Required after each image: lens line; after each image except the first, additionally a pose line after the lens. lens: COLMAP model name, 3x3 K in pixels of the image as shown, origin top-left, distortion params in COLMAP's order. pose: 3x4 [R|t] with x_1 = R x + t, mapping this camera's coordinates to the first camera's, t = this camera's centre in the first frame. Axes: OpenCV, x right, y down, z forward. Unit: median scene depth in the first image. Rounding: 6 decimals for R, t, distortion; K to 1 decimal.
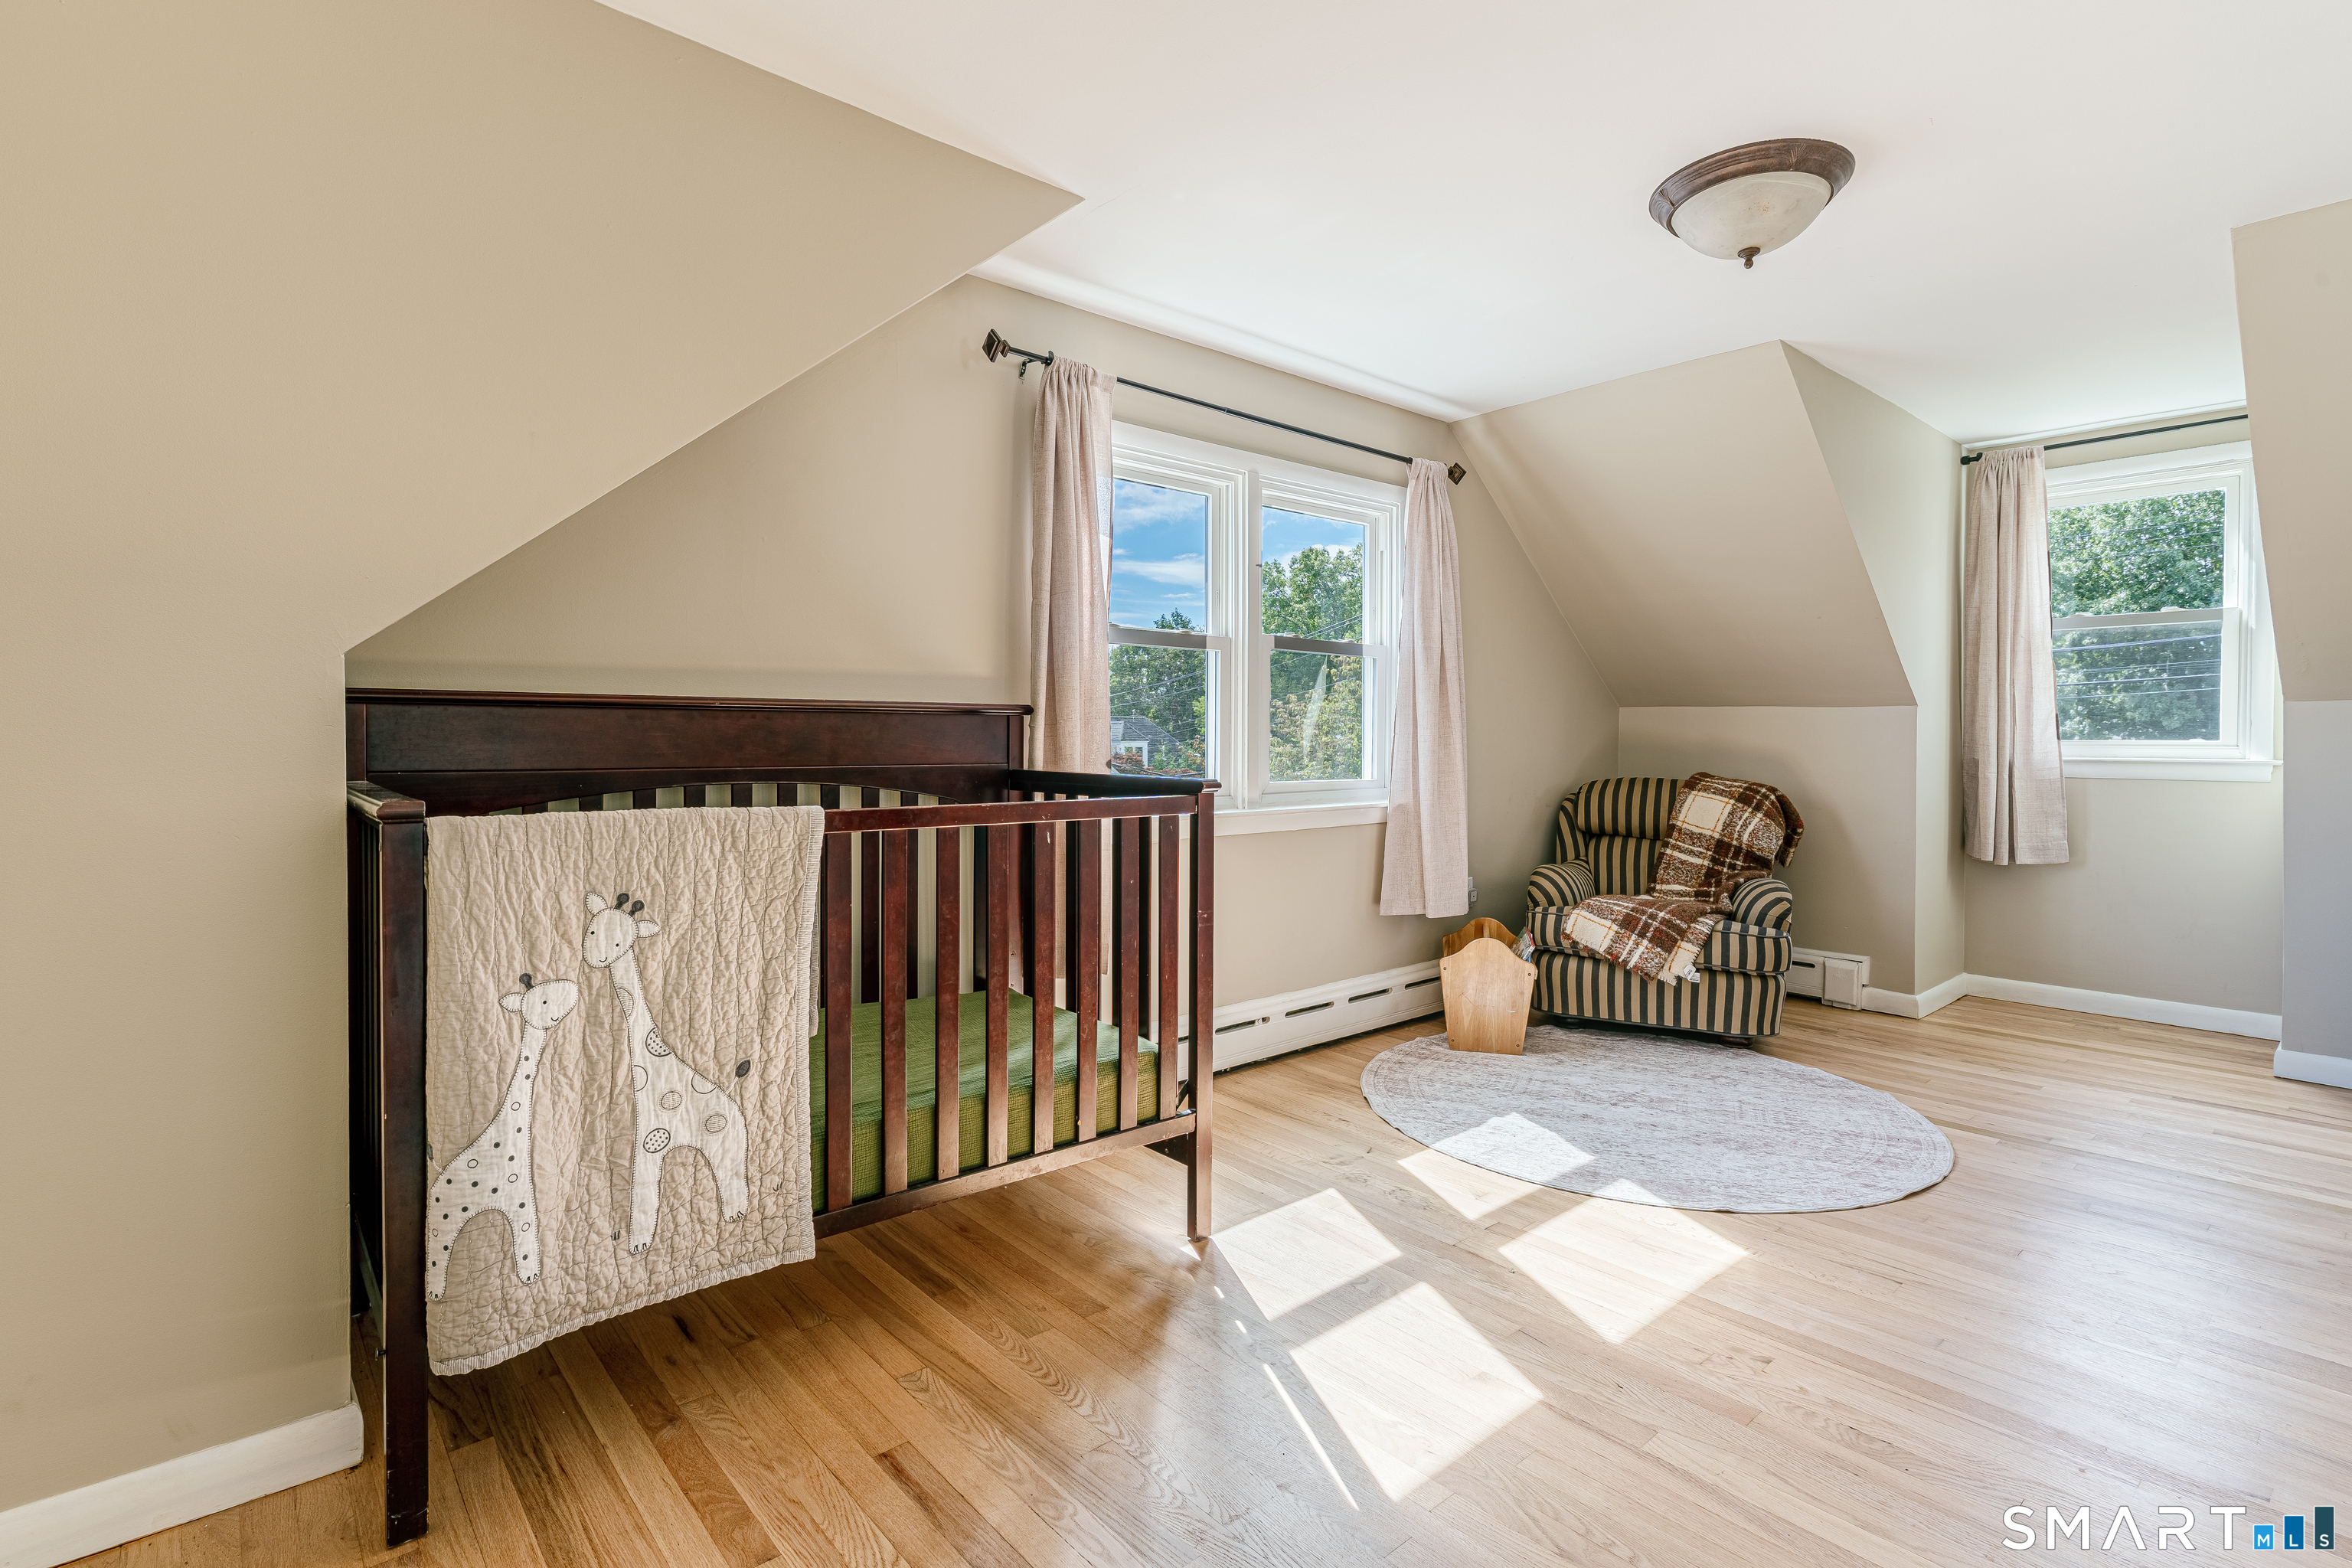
lens RADIAL K [[1132.0, 0, 1174.4], [0, 1132.0, 742.7], [0, 0, 1]] dist [0.000166, 0.000048]
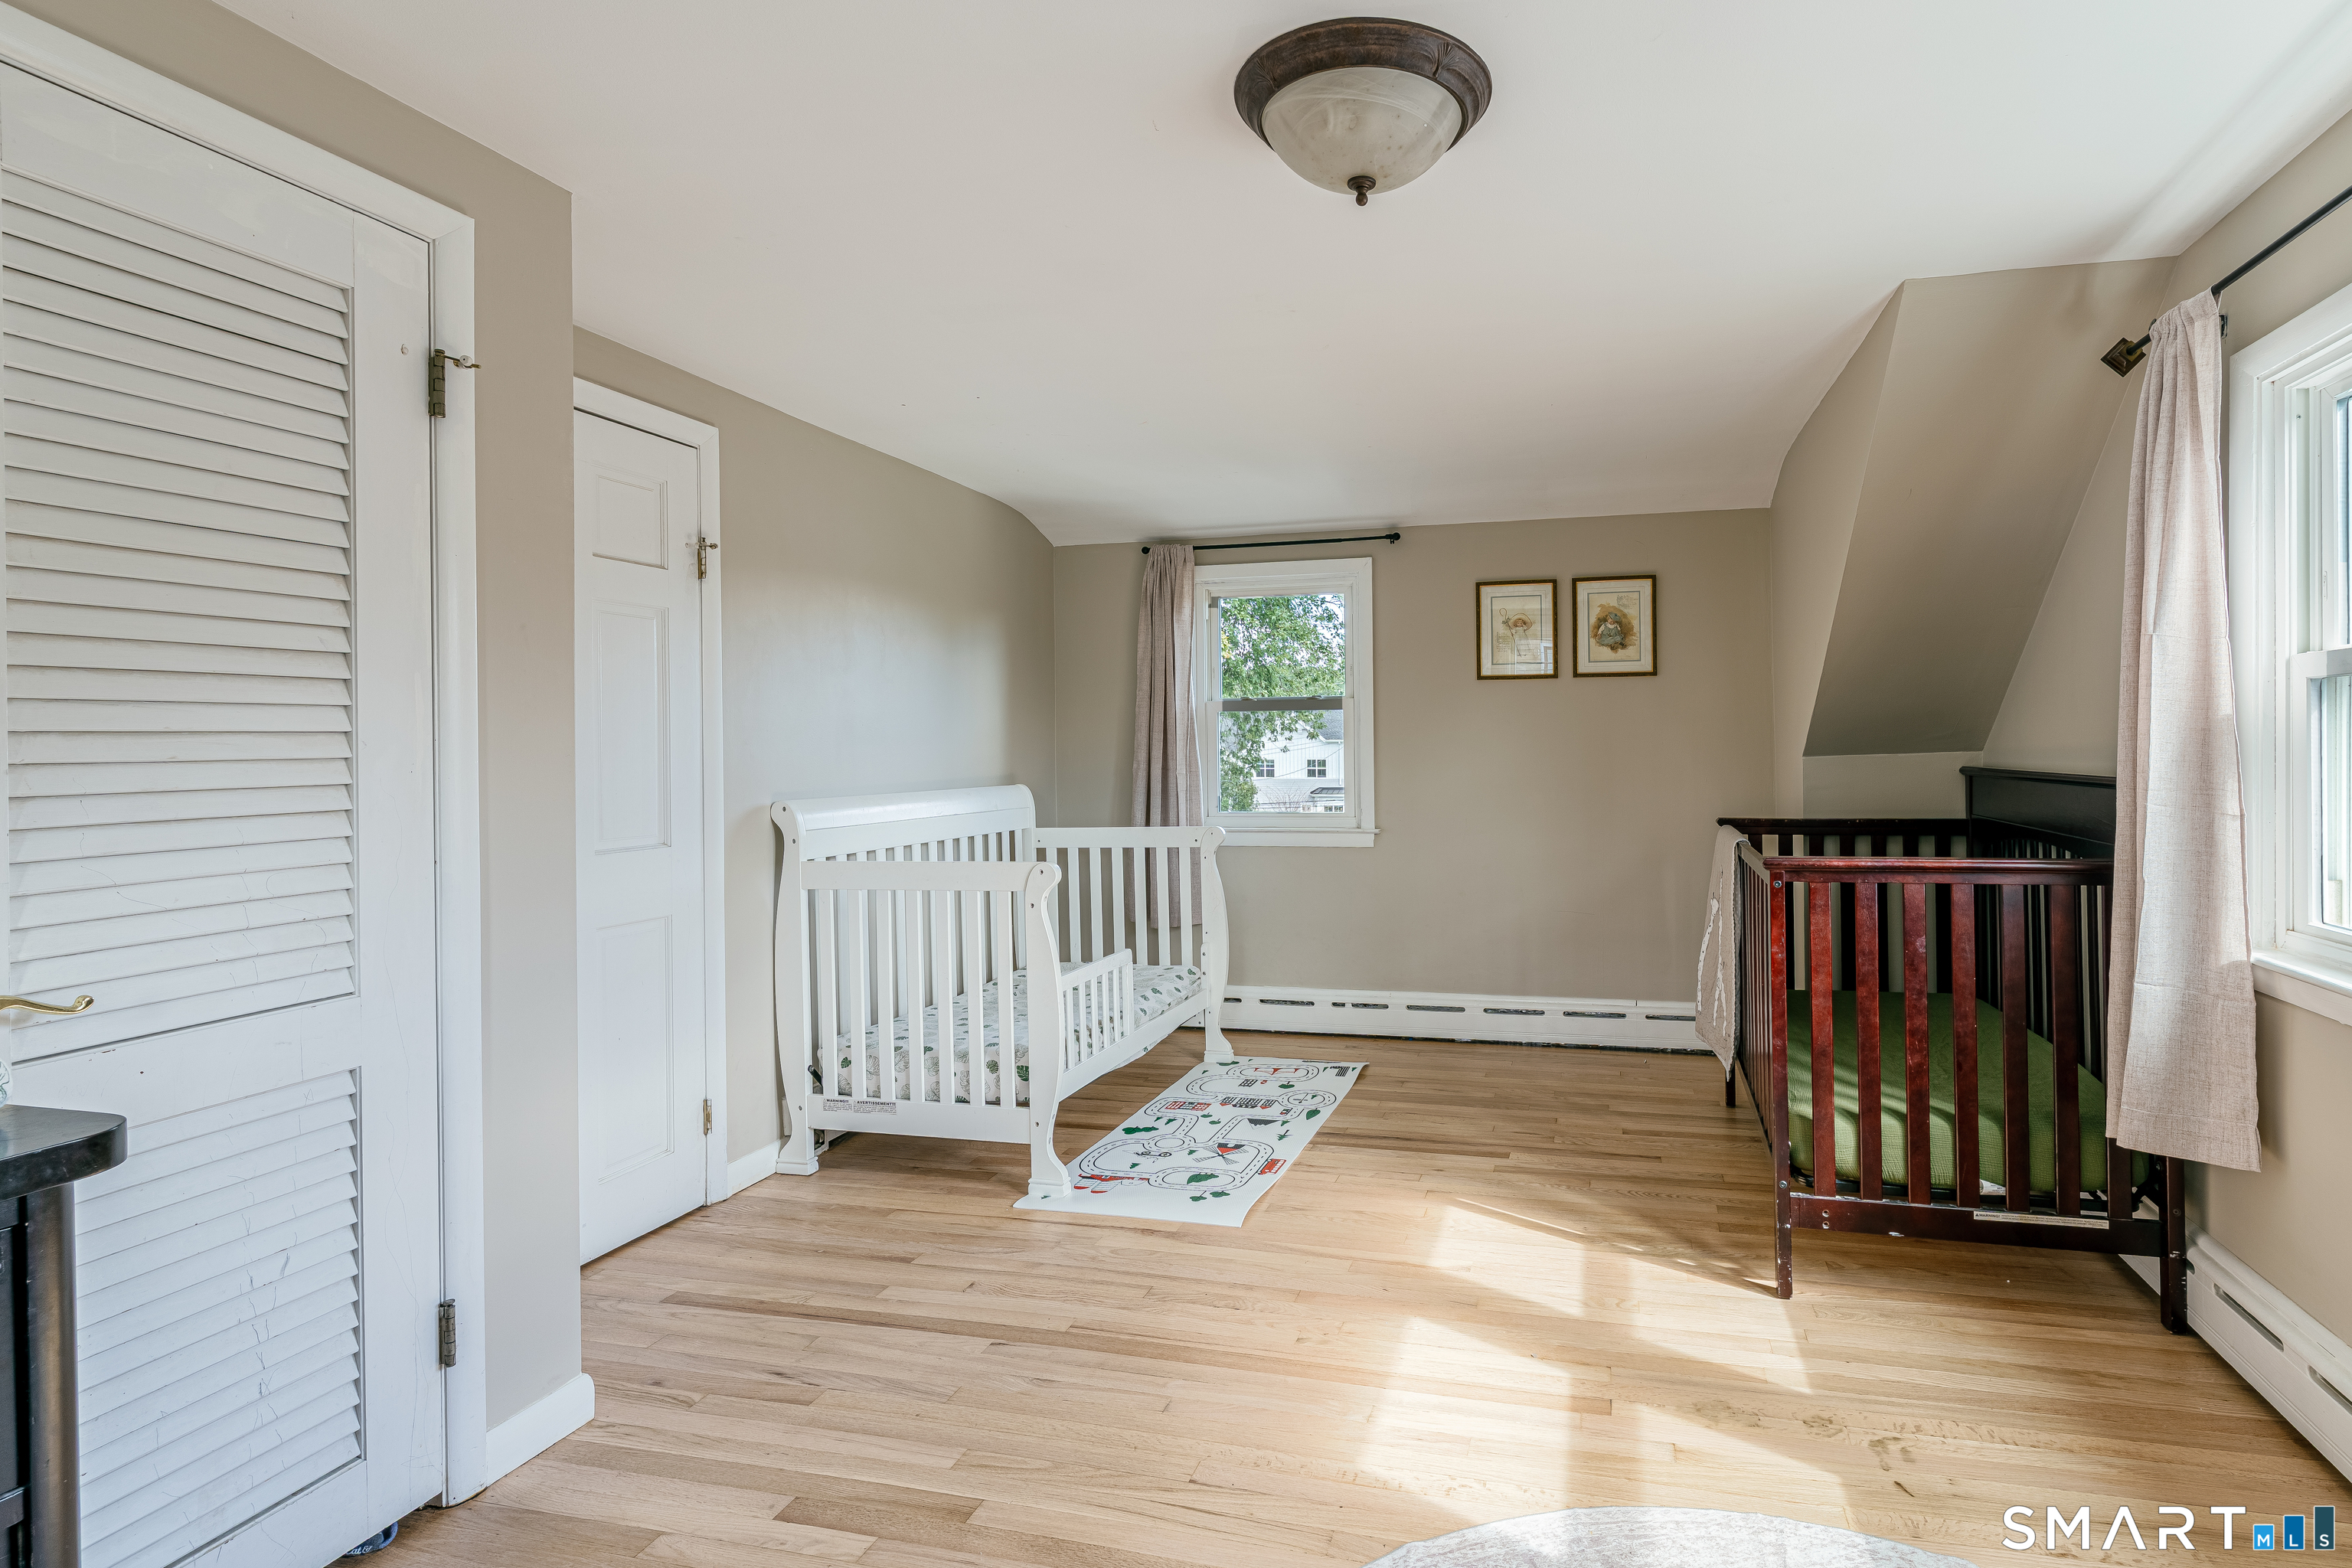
lens RADIAL K [[1132.0, 0, 1174.4], [0, 1132.0, 742.7], [0, 0, 1]] dist [0.000166, 0.000048]
pose [[-0.874270, 0.007421, -0.485383, 1.145611], [0.005611, 0.999971, 0.005182, -0.078810], [0.485407, 0.001807, -0.874286, 1.872152]]
